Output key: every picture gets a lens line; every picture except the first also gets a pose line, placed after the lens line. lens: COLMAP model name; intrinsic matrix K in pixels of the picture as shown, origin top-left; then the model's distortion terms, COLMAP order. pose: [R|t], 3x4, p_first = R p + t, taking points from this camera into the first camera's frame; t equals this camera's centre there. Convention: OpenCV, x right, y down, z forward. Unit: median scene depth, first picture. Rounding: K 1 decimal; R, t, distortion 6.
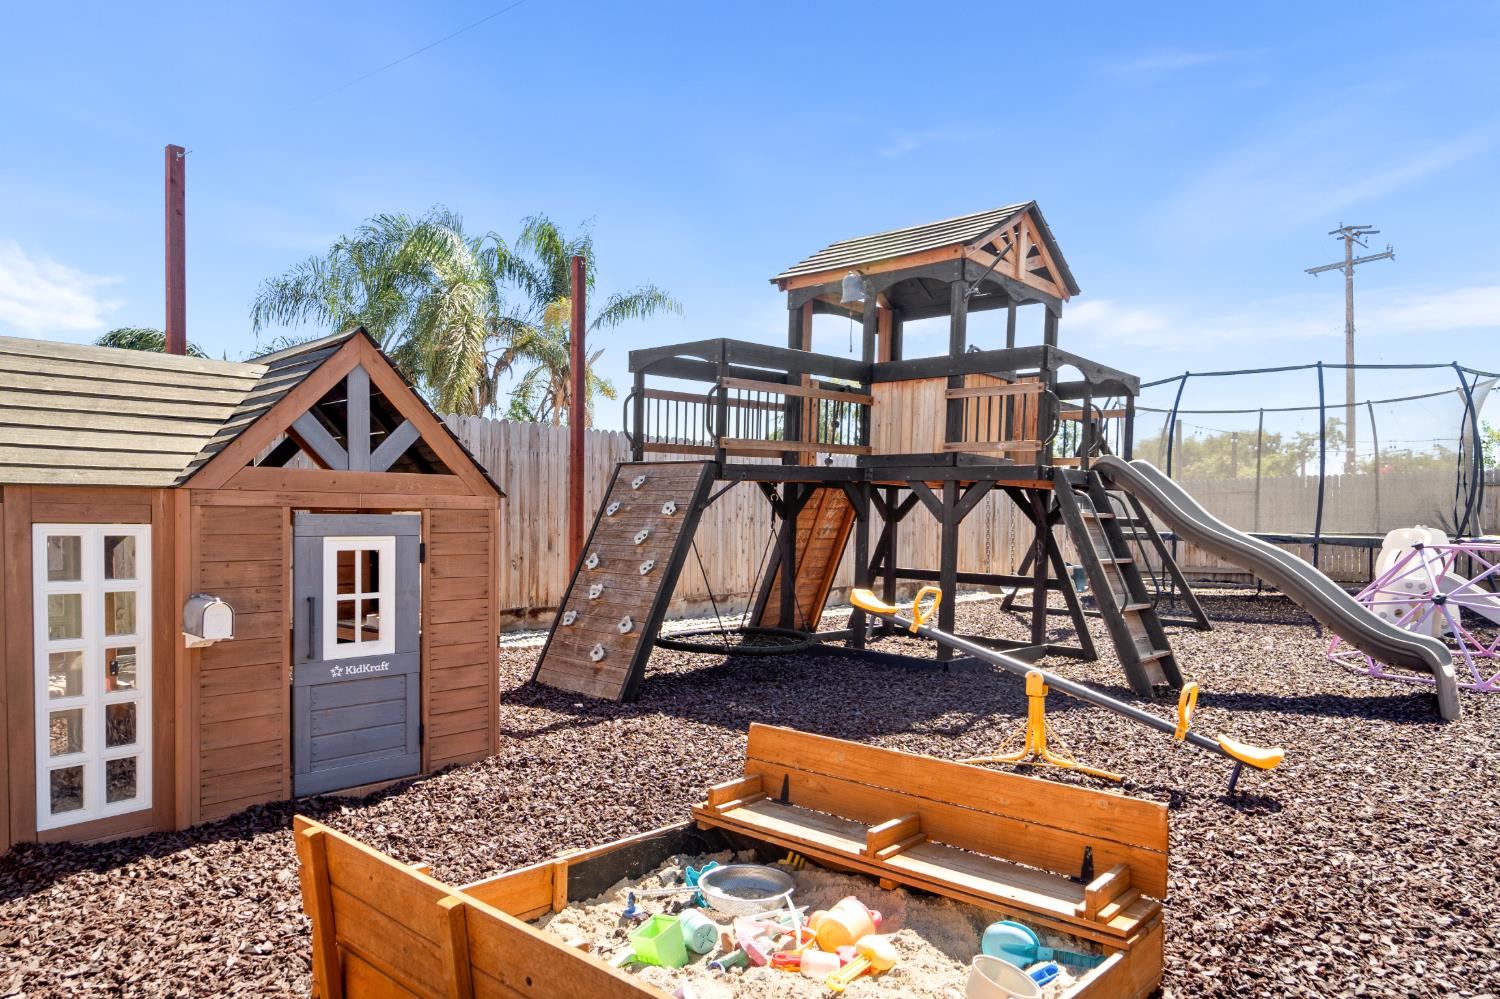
lens RADIAL K [[953.7, 0, 750.0], [0, 953.7, 499.5], [0, 0, 1]] dist [0.037623, -0.046484]
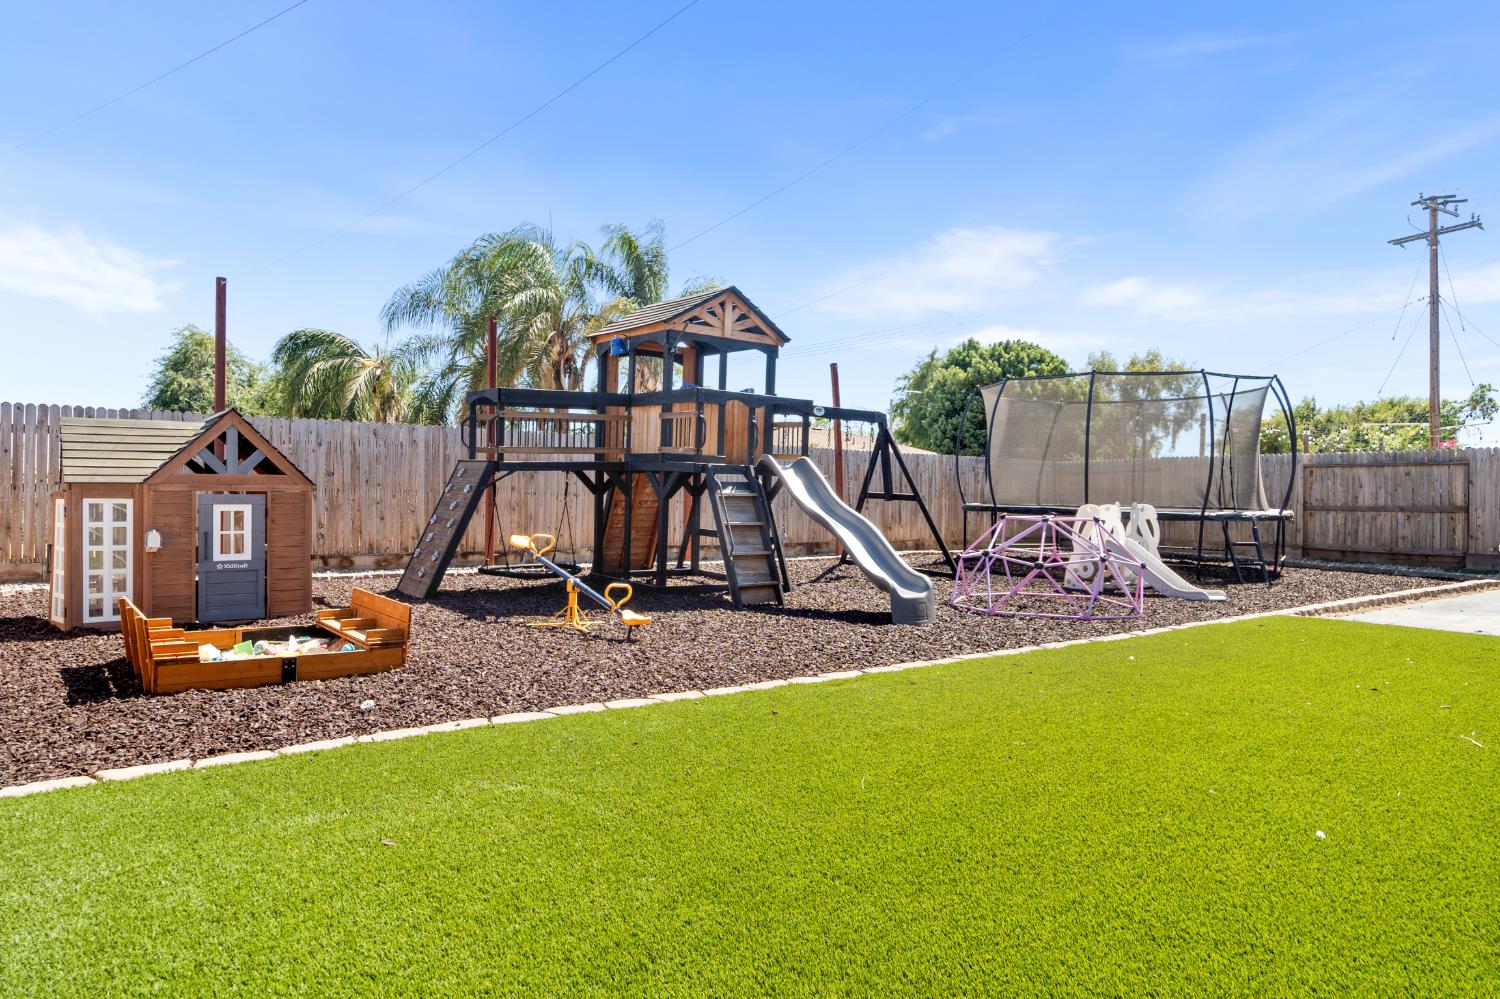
lens RADIAL K [[950.5, 0, 752.3], [0, 950.5, 473.2], [0, 0, 1]] dist [0.002171, 0.002068]
pose [[0.985260, 0.004876, -0.170993, 0.644324], [-0.003601, 0.999963, 0.007767, -0.030645], [0.171024, -0.007037, 0.985242, -0.525147]]
